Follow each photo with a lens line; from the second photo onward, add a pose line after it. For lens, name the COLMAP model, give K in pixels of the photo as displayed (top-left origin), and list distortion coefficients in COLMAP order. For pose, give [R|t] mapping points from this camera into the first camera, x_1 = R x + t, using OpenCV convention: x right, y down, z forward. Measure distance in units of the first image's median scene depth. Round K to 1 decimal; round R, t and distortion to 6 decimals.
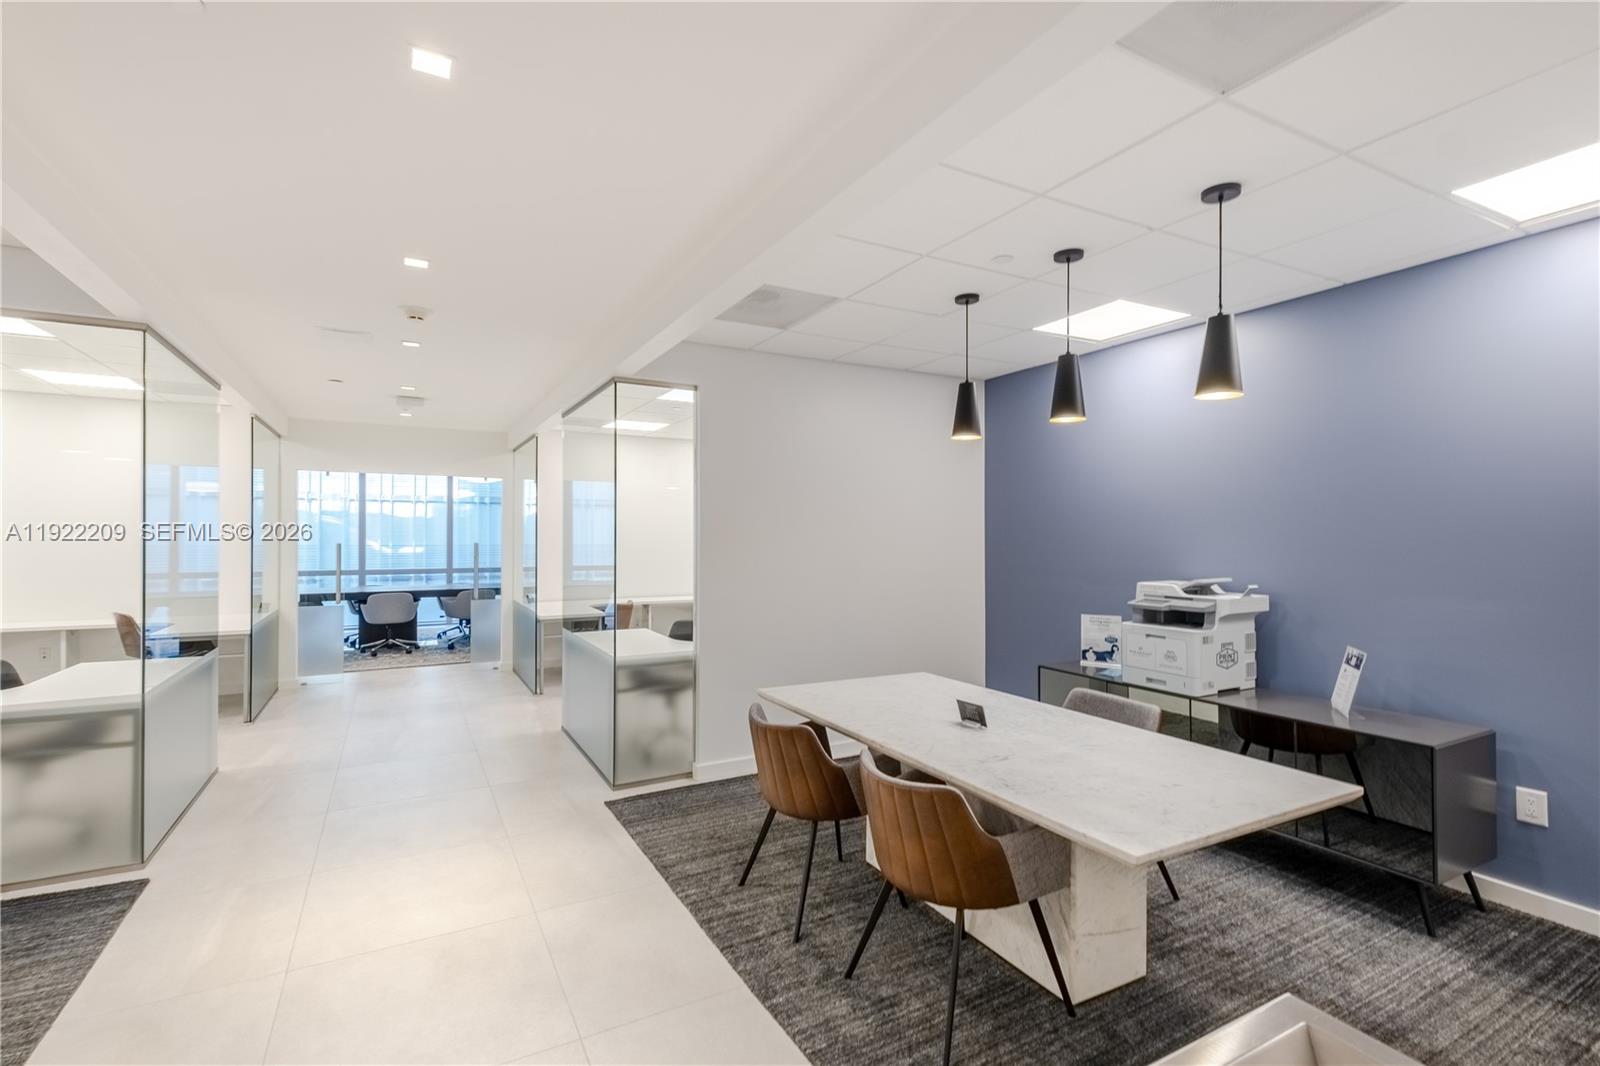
lens RADIAL K [[698.7, 0, 808.0], [0, 698.7, 540.7], [0, 0, 1]] dist [0.001028, -0.001861]
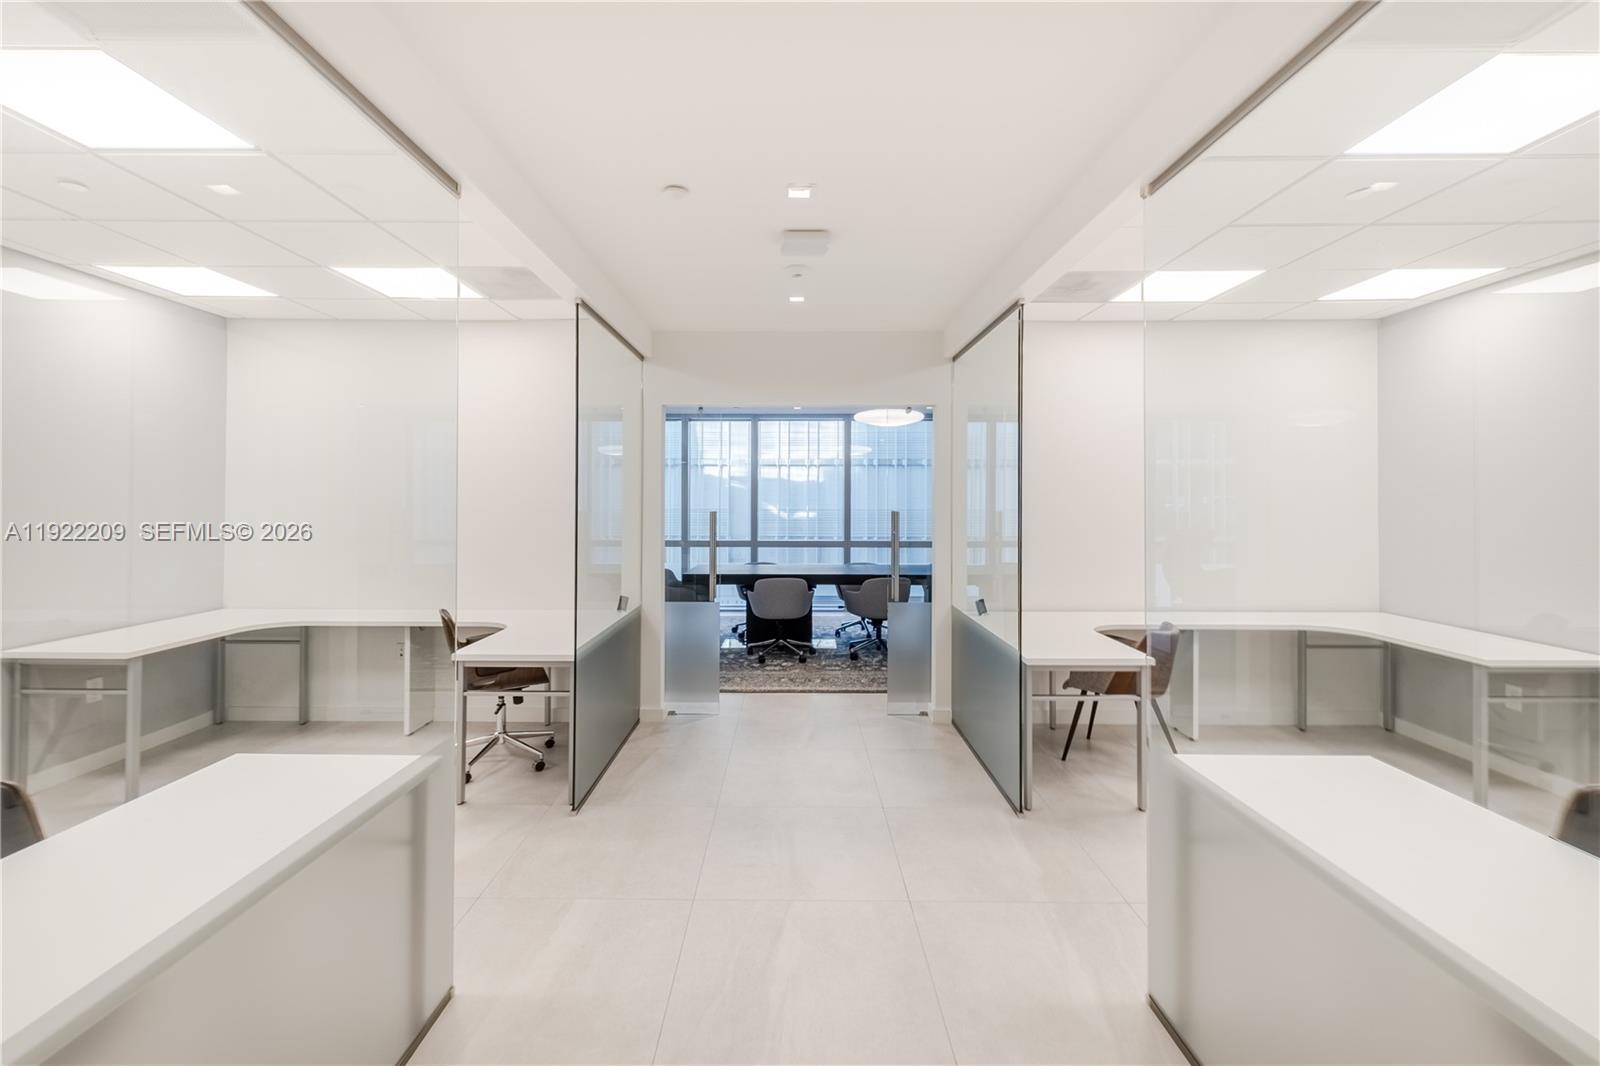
lens RADIAL K [[698.7, 0, 796.4], [0, 698.7, 519.3], [0, 0, 1]] dist [0.001028, -0.001861]
pose [[0.863571, 0.012187, -0.504079, -0.206567], [-0.001834, 0.999777, 0.021030, -0.002593], [0.504223, -0.017237, 0.863401, 0.361994]]
